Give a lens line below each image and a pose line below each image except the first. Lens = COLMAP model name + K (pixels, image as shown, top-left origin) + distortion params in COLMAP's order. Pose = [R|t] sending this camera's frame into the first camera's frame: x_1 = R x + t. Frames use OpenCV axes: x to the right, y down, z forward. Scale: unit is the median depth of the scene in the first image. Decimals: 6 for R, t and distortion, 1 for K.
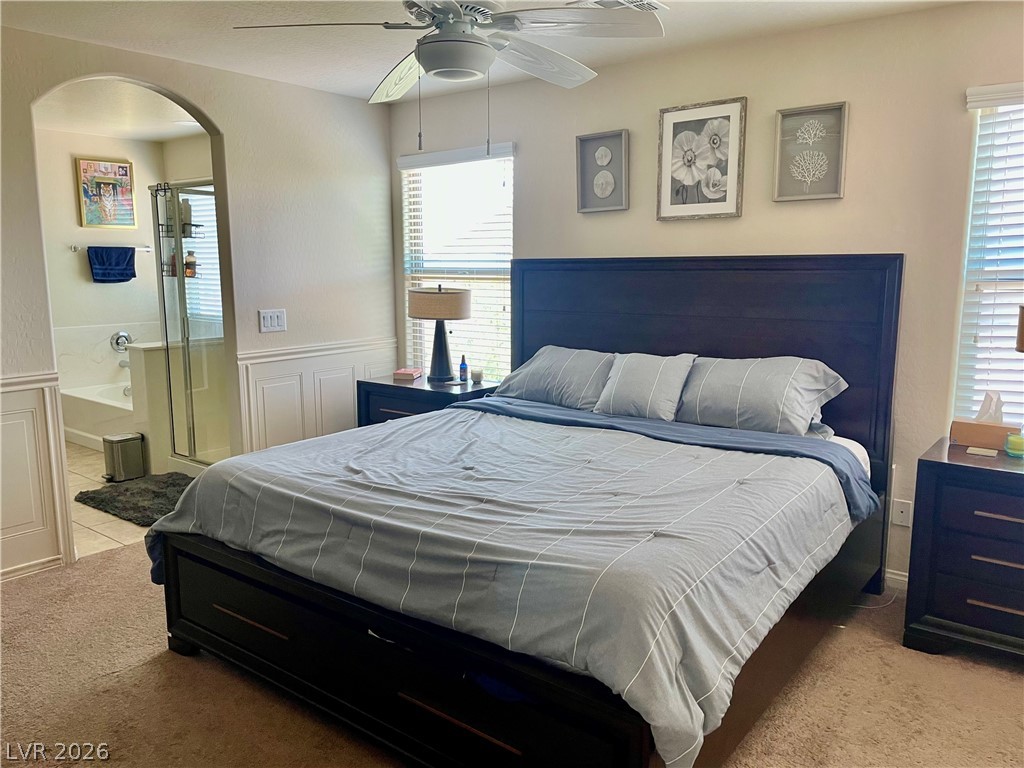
lens RADIAL K [[770.5, 0, 507.7], [0, 770.5, 385.8], [0, 0, 1]] dist [0.080201, -0.091453]
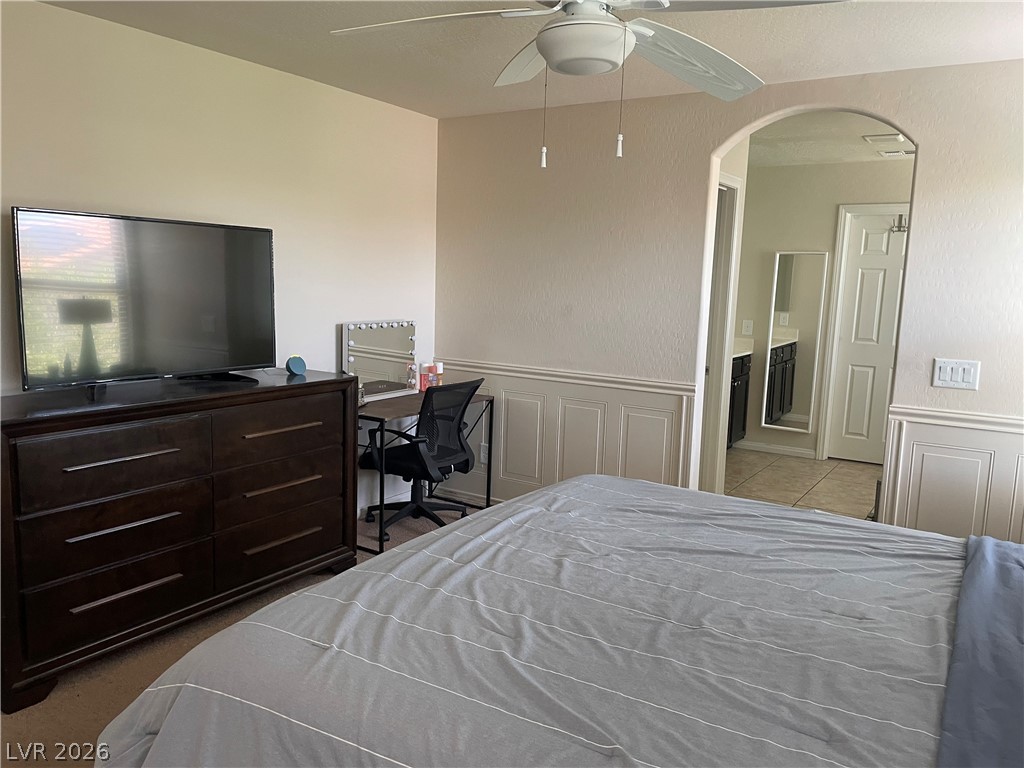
lens RADIAL K [[770.5, 0, 513.3], [0, 770.5, 381.7], [0, 0, 1]] dist [0.080201, -0.091453]
pose [[0.091643, 0.139372, -0.985990, 0.307981], [-0.187157, 0.974922, 0.120412, -0.063435], [0.978046, 0.173500, 0.115429, 0.346691]]
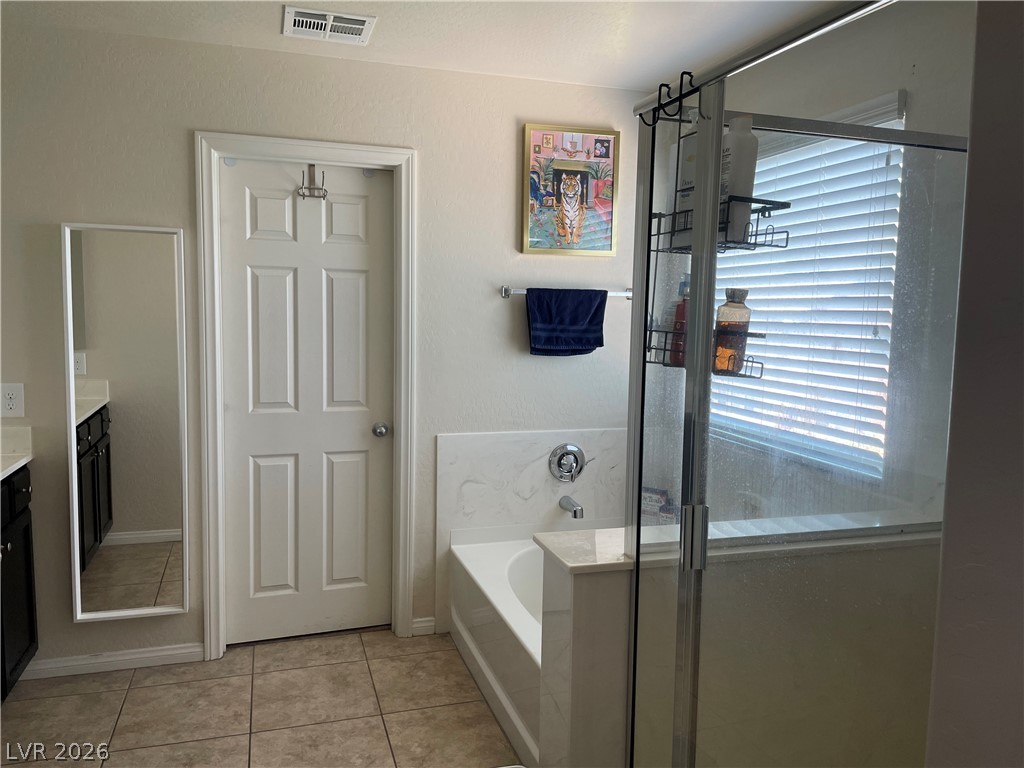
lens RADIAL K [[770.5, 0, 501.3], [0, 770.5, 387.5], [0, 0, 1]] dist [0.080201, -0.091453]
pose [[0.821708, 0.070254, -0.565562, -0.246480], [-0.105895, 0.993913, -0.030392, -0.092352], [0.559984, 0.084863, 0.824145, 0.560513]]
